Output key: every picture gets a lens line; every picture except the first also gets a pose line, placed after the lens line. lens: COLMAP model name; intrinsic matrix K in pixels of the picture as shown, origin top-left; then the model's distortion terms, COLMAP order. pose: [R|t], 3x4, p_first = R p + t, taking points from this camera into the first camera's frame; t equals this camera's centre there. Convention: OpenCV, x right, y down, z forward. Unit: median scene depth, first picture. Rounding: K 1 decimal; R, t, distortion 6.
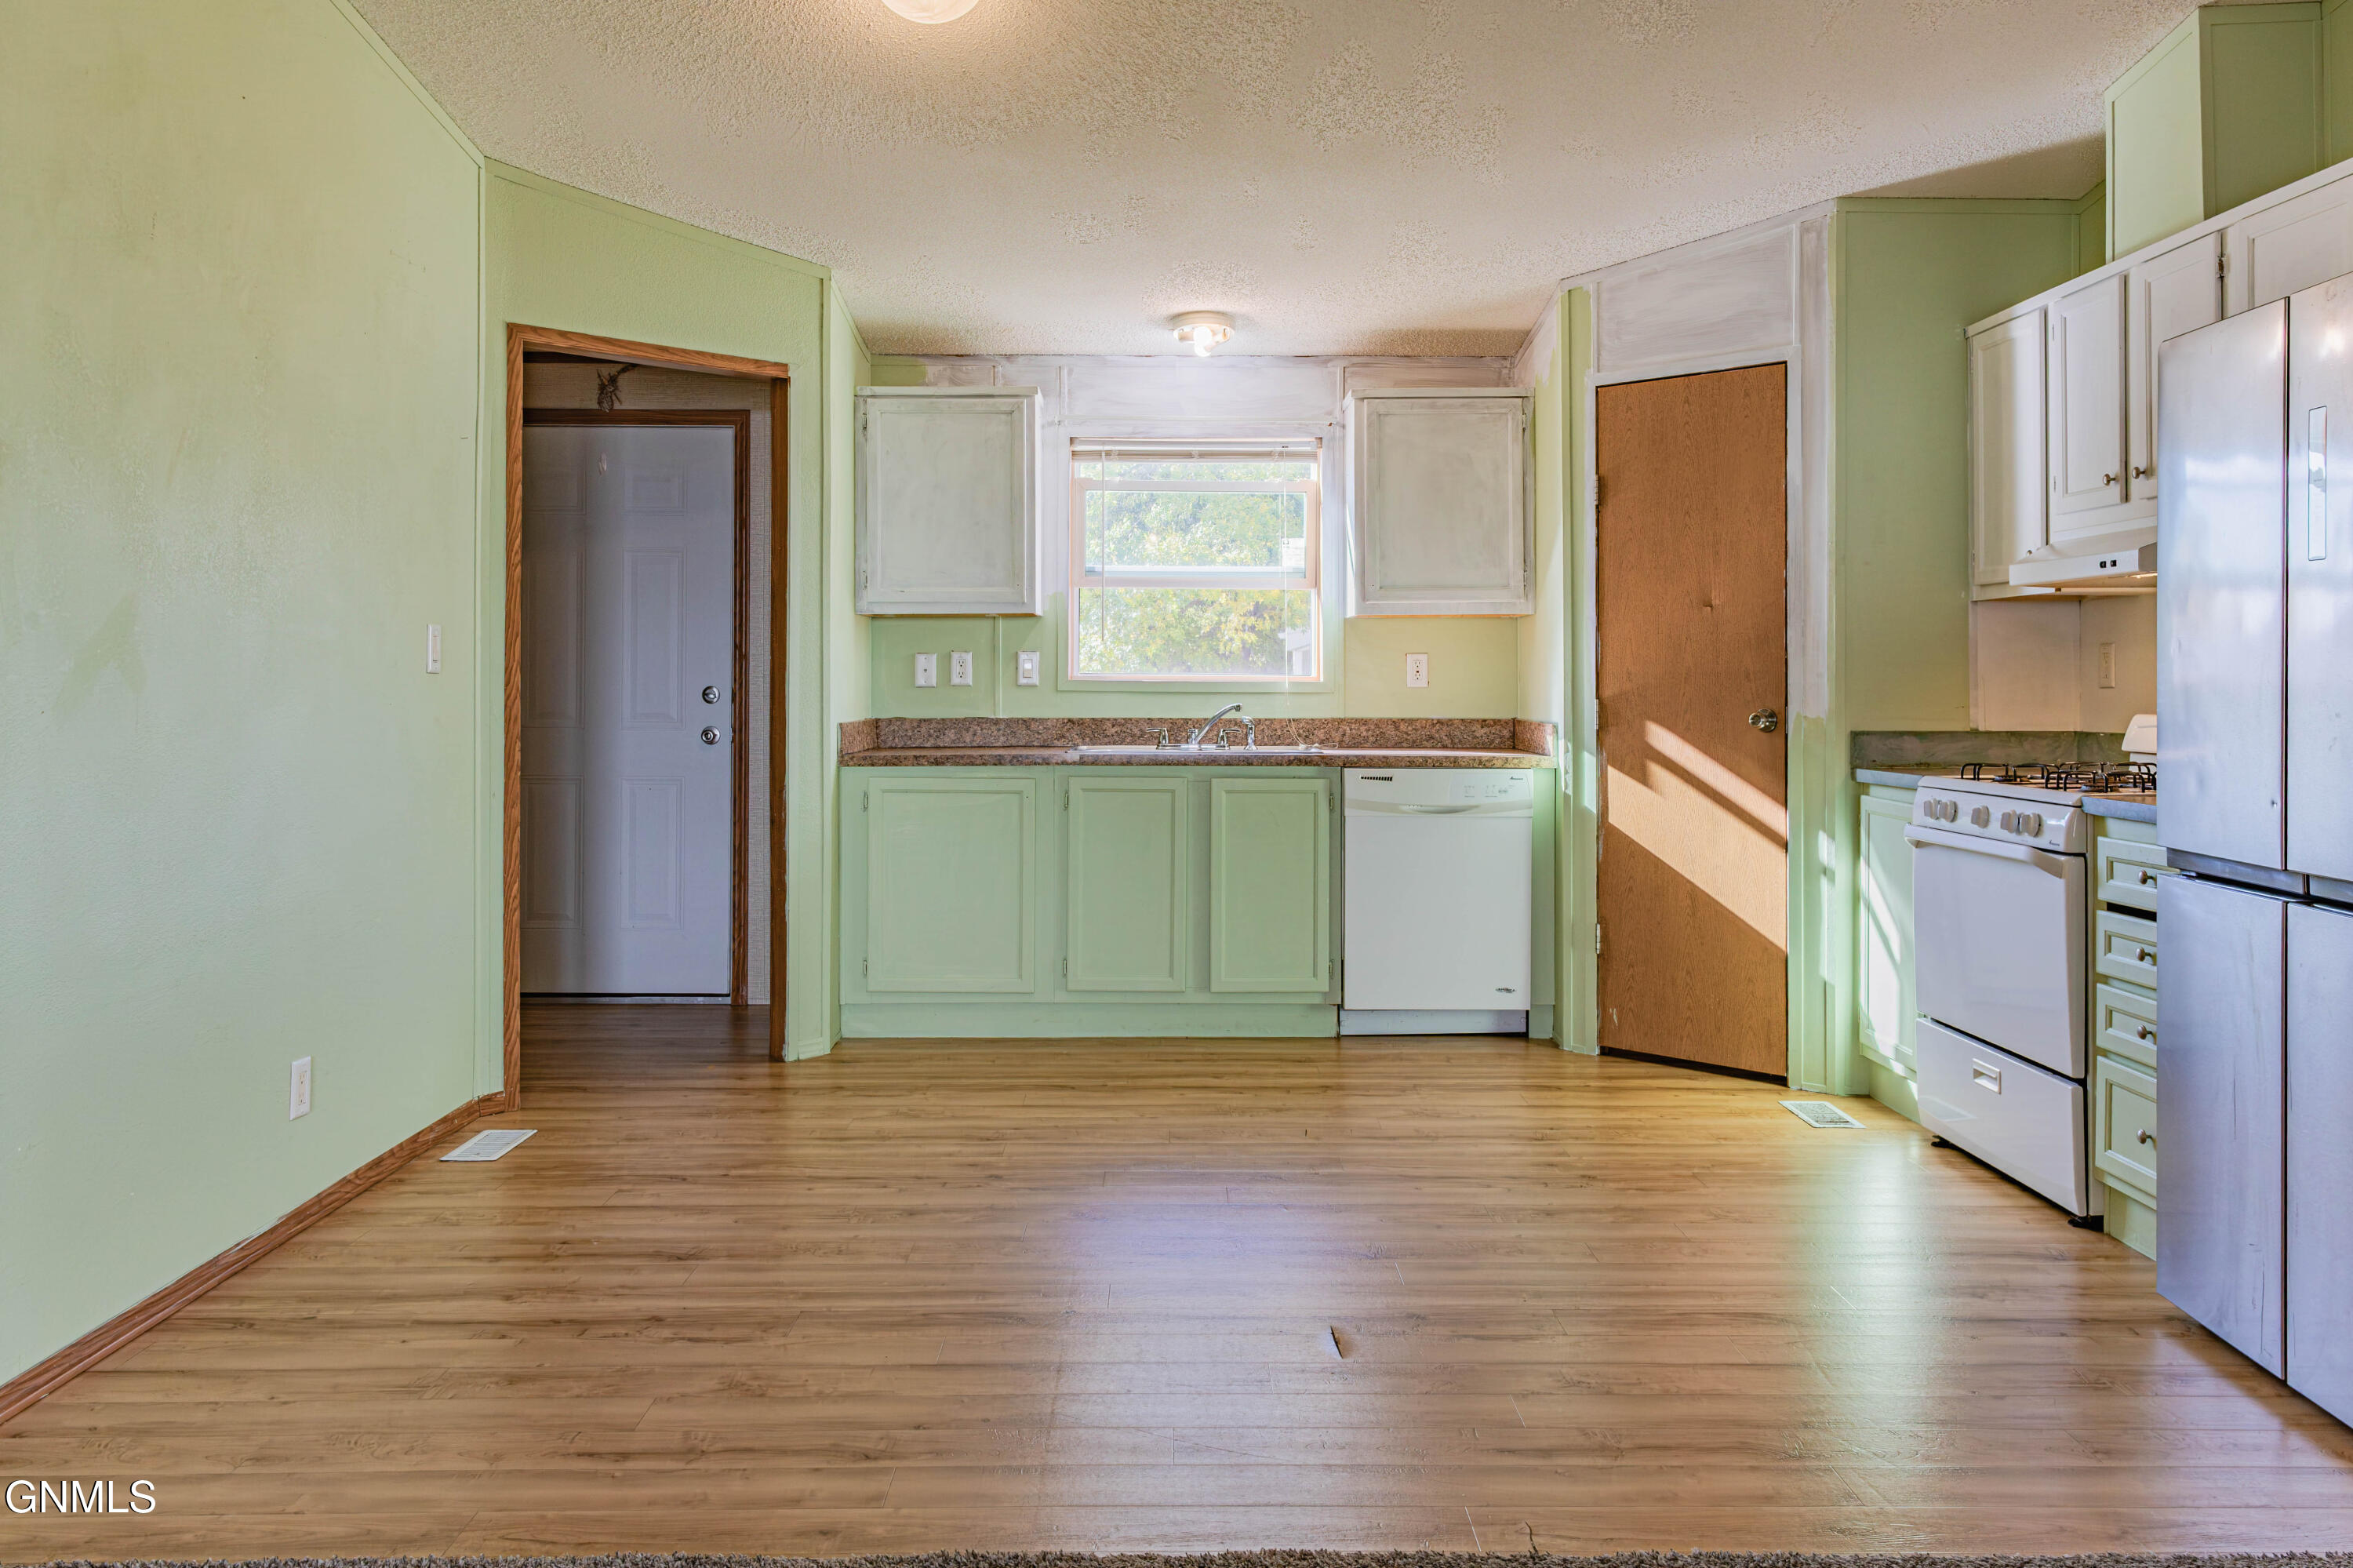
lens RADIAL K [[1936.3, 0, 1173.0], [0, 1936.3, 729.6], [0, 0, 1]] dist [0.006669, 0.004549]
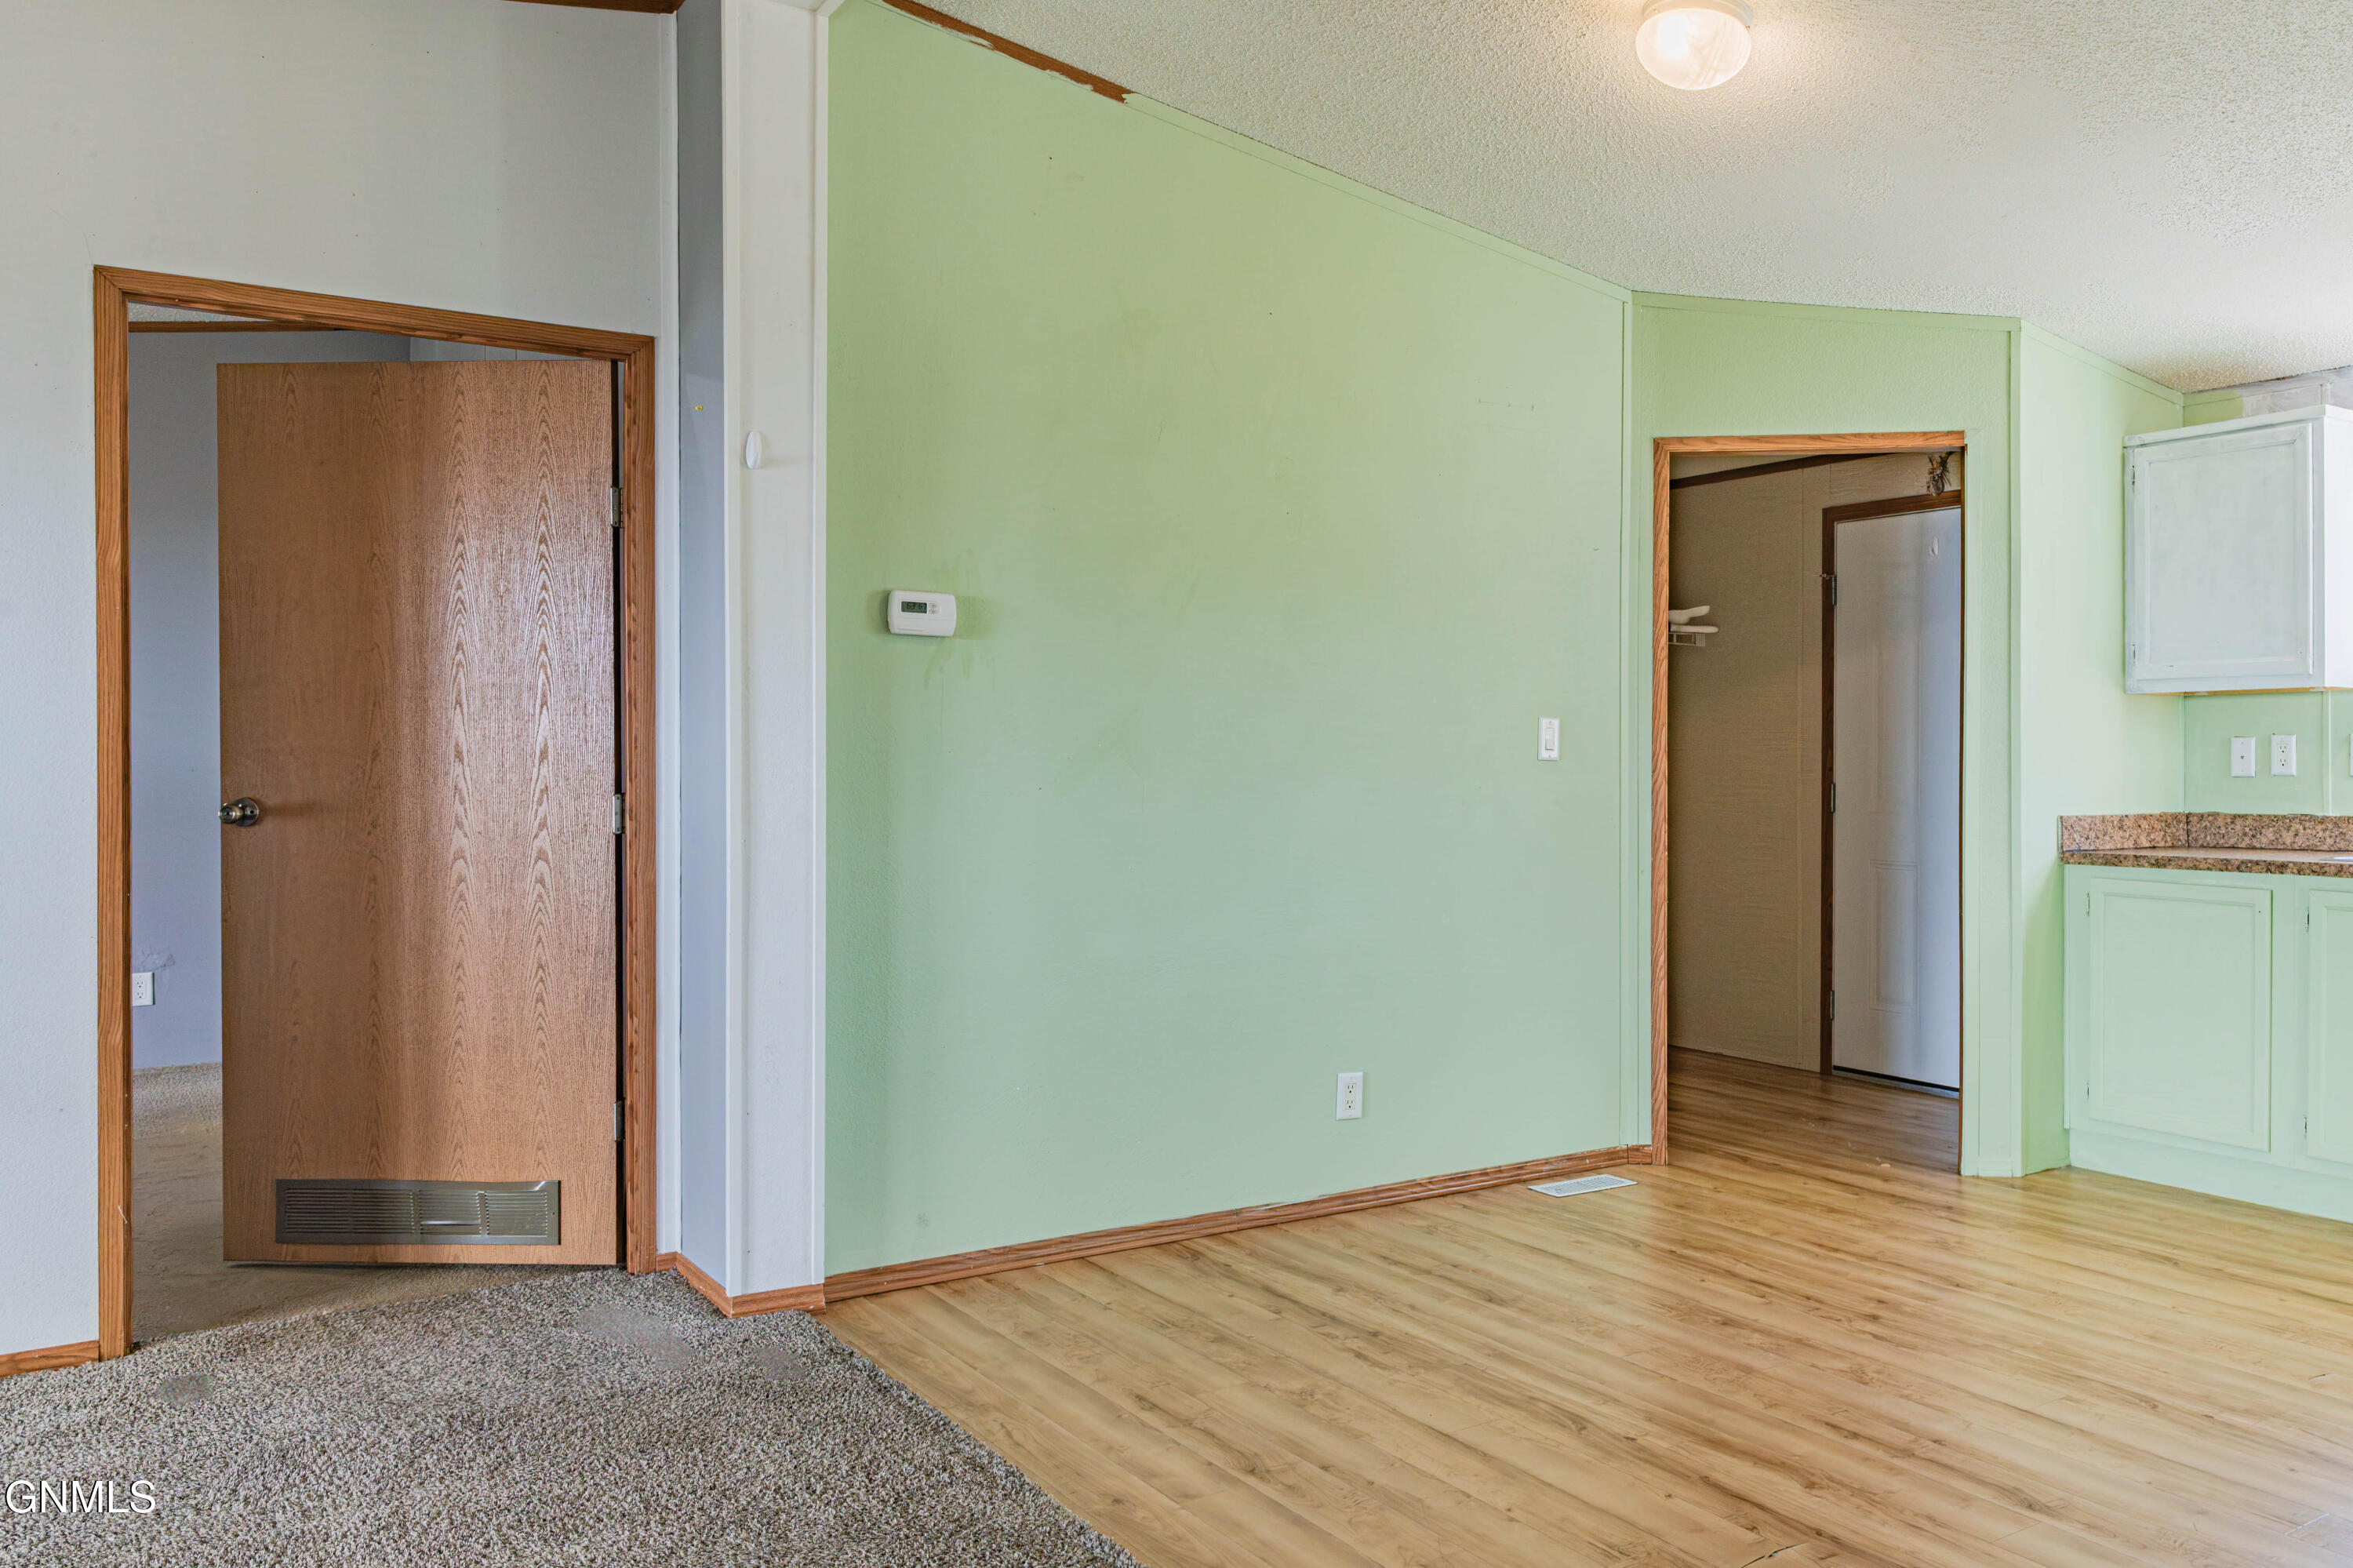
lens RADIAL K [[1873.9, 0, 1210.9], [0, 1873.9, 788.7], [0, 0, 1]] dist [0.006258, 0.002747]
pose [[0.532066, 0.011824, -0.846621, 0.420950], [-0.025074, 0.999684, -0.001796, -0.005139], [0.846332, 0.022183, 0.532194, 0.235397]]
